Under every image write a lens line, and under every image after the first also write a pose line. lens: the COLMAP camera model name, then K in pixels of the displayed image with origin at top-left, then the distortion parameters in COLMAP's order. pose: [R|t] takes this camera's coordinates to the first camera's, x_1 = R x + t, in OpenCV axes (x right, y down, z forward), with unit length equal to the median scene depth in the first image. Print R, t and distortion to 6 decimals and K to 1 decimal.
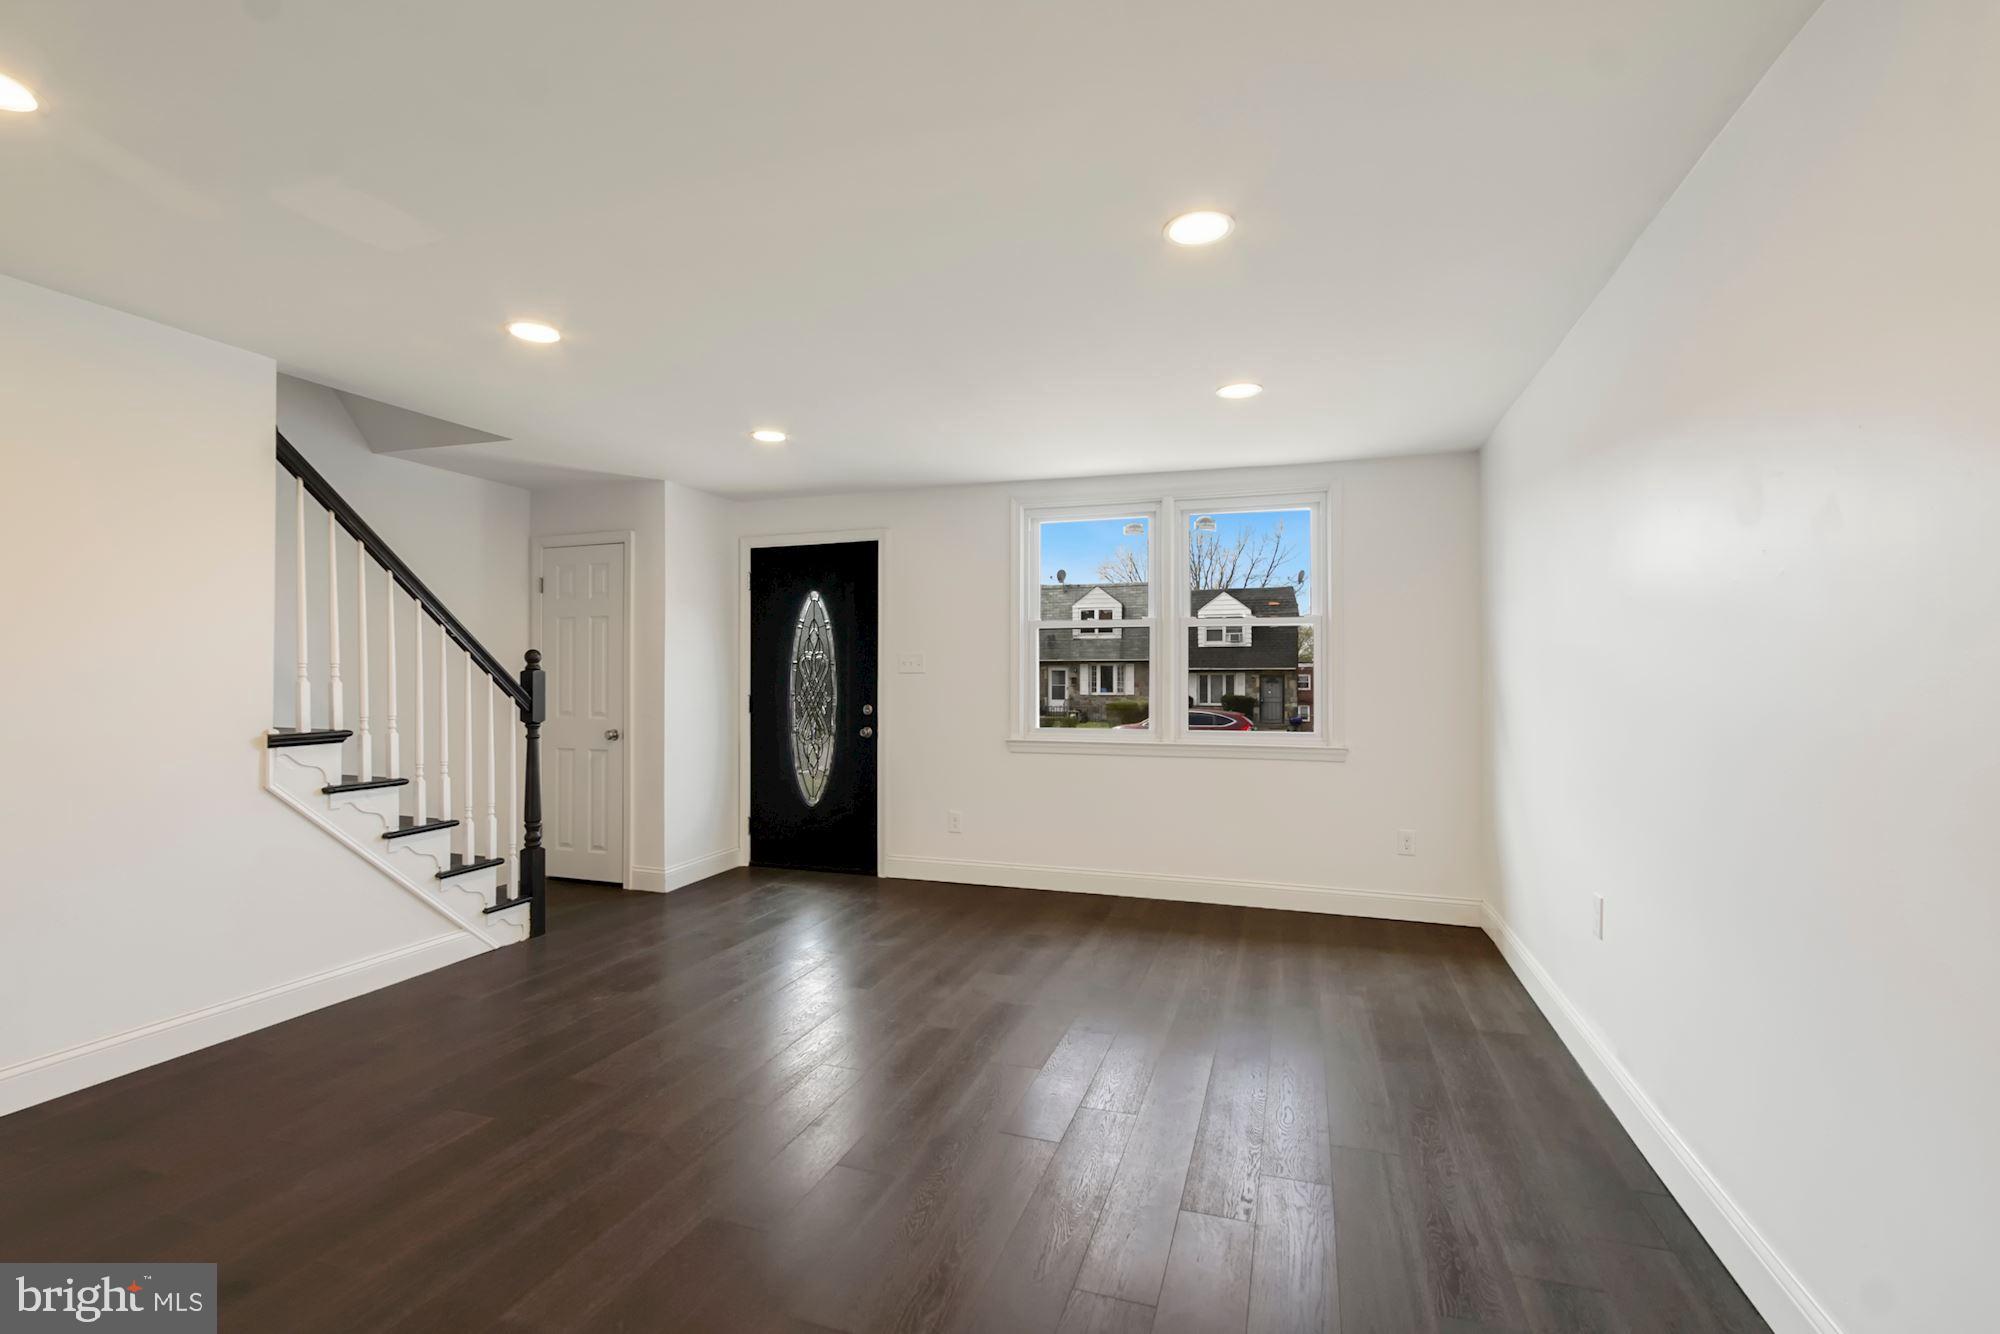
lens RADIAL K [[895.7, 0, 1000.0], [0, 895.7, 667.0], [0, 0, 1]] dist [-0.023039, 0.007848]
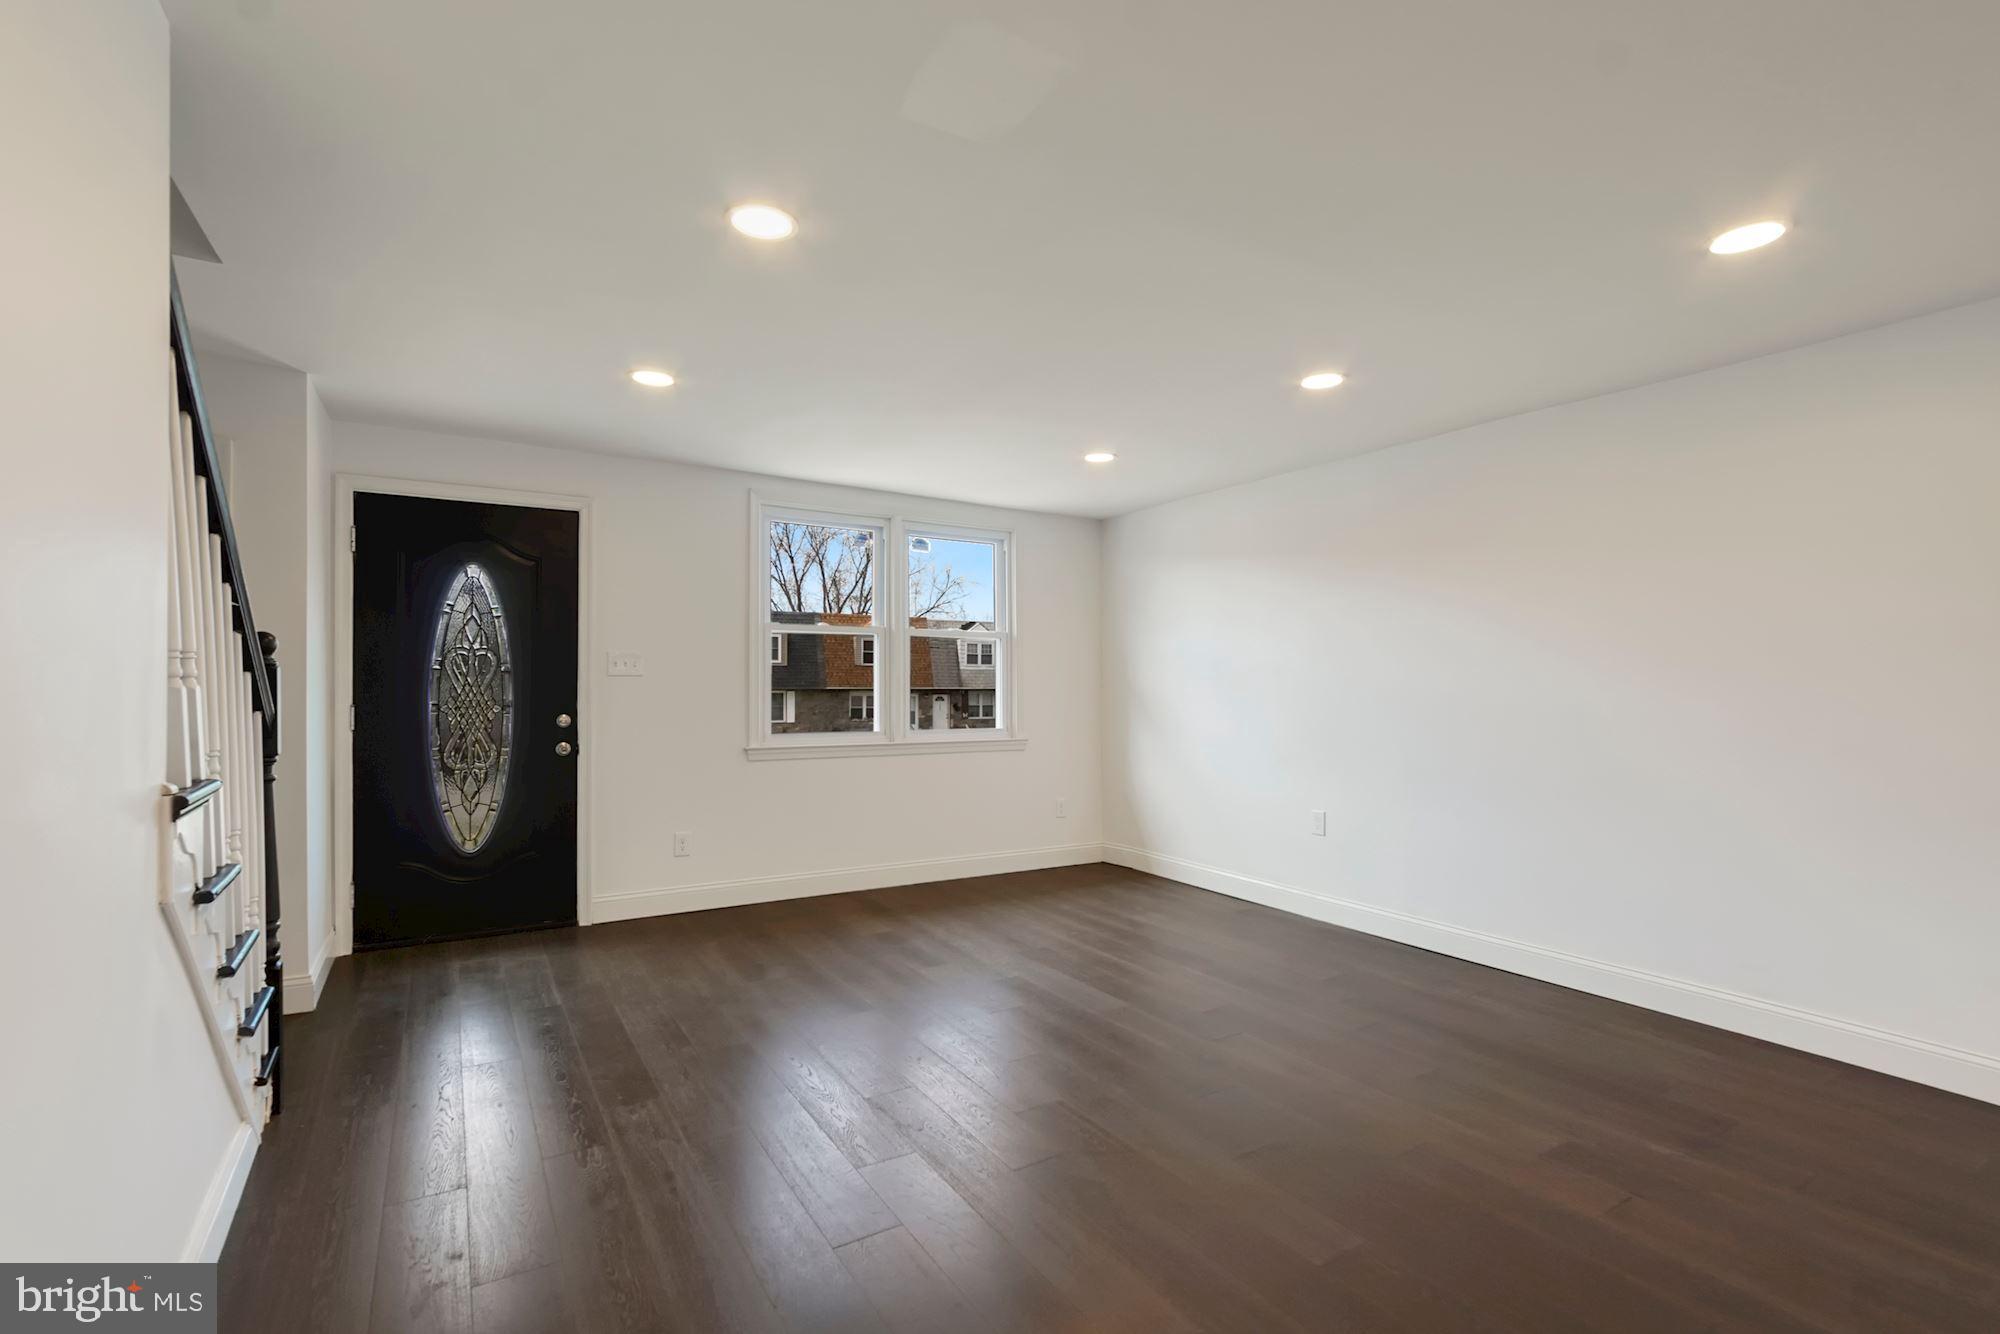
lens RADIAL K [[912.5, 0, 999.5], [0, 912.5, 678.2], [0, 0, 1]] dist [-0.015414, 0.015392]
pose [[0.626902, 0.006472, 0.779072, -0.556405], [-0.016796, 0.999845, 0.005210, -0.001196], [-0.778917, -0.016351, 0.626913, 0.191861]]
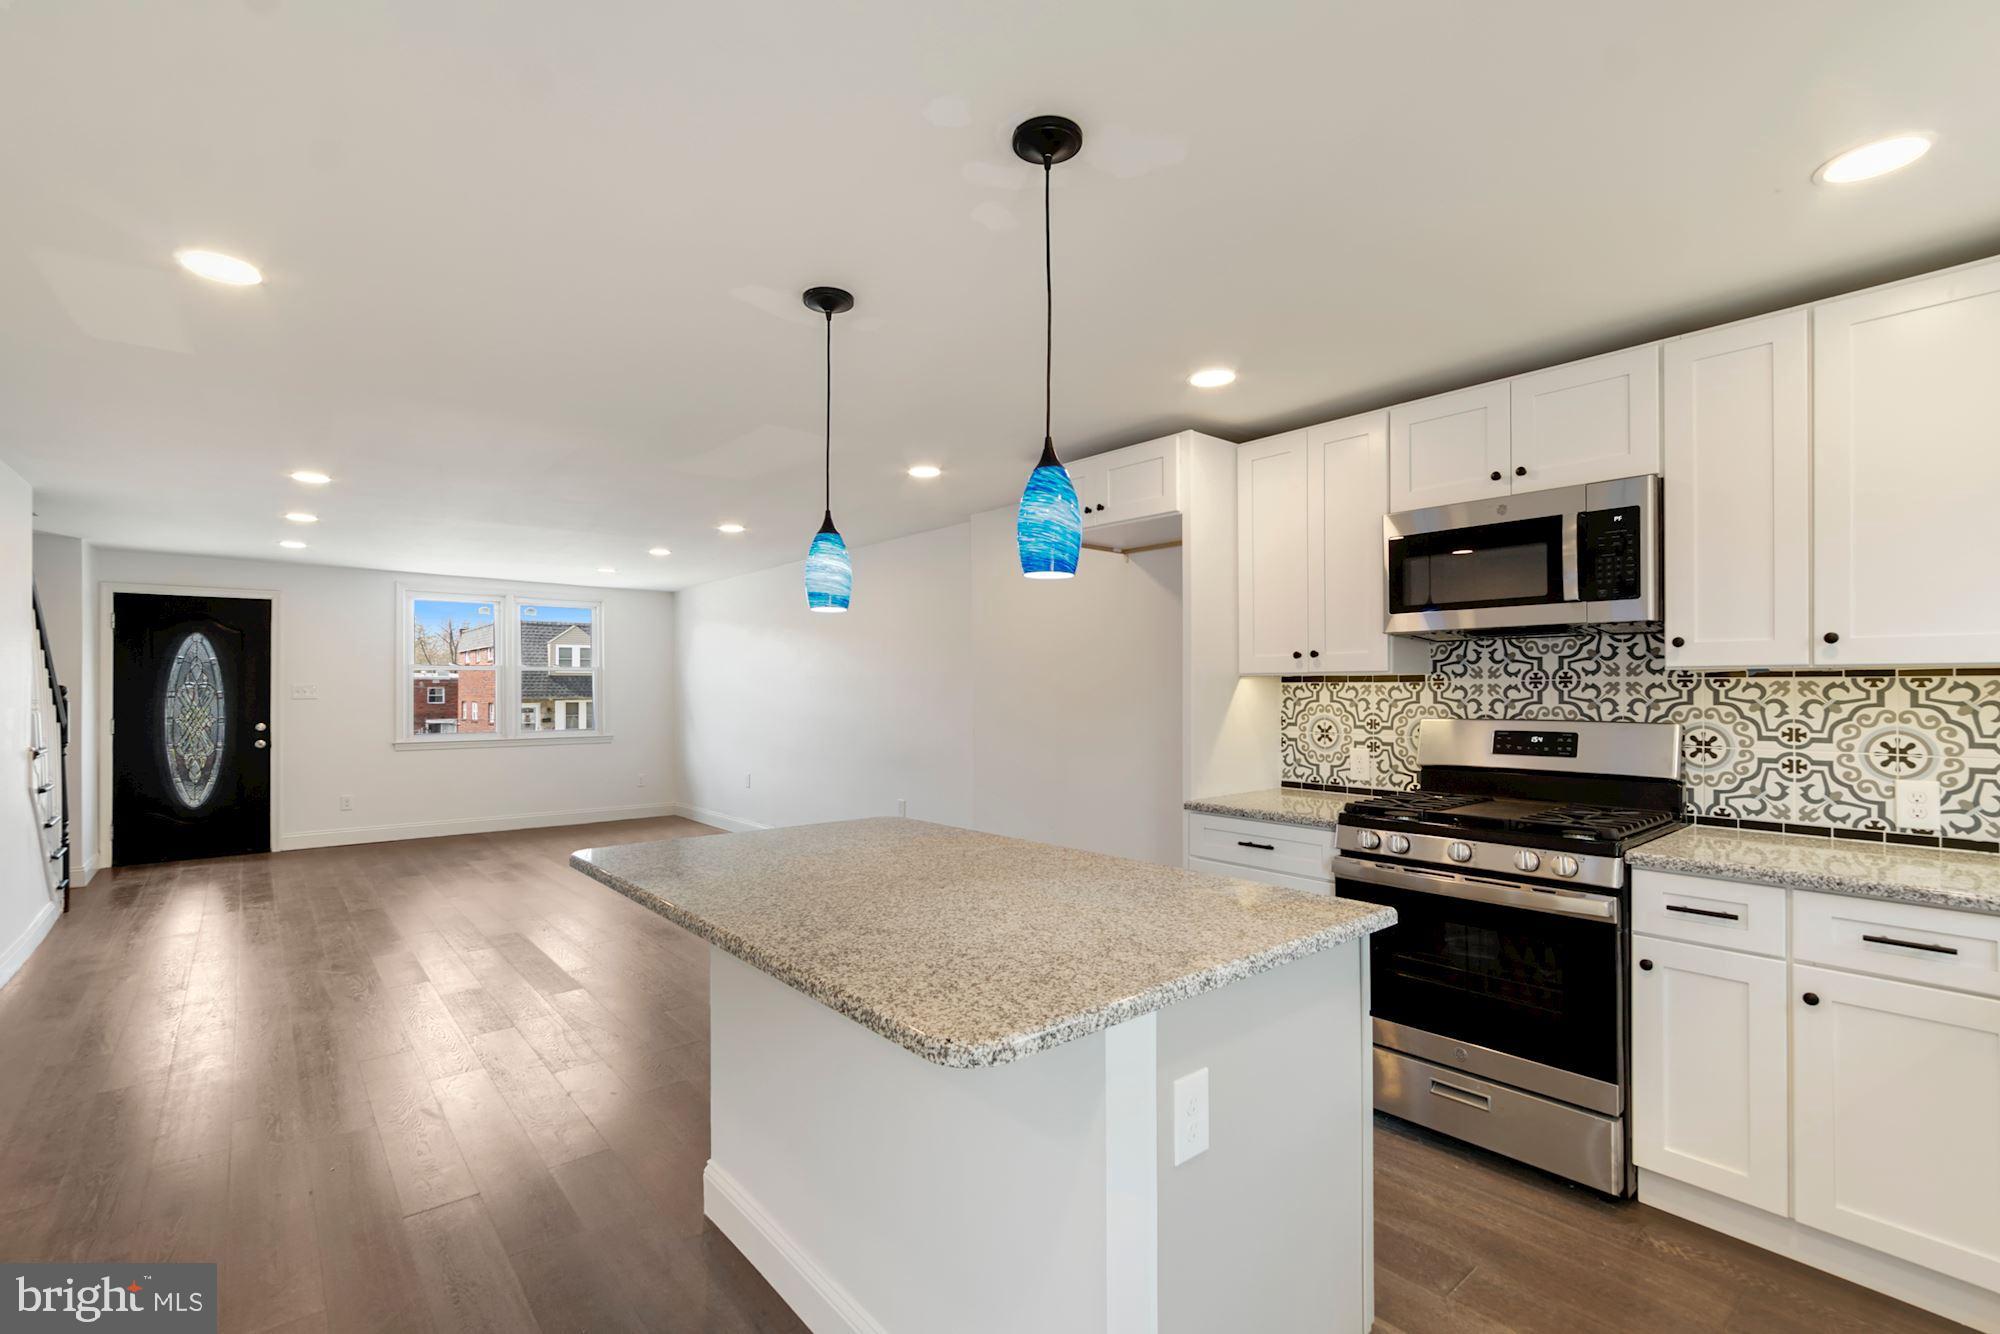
lens RADIAL K [[912.5, 0, 999.5], [0, 912.5, 678.2], [0, 0, 1]] dist [-0.015414, 0.015392]
pose [[0.507577, 0.009606, 0.861553, -0.776824], [-0.012017, 0.999920, -0.004069, -0.033004], [-0.861522, -0.008288, 0.507652, -0.641349]]
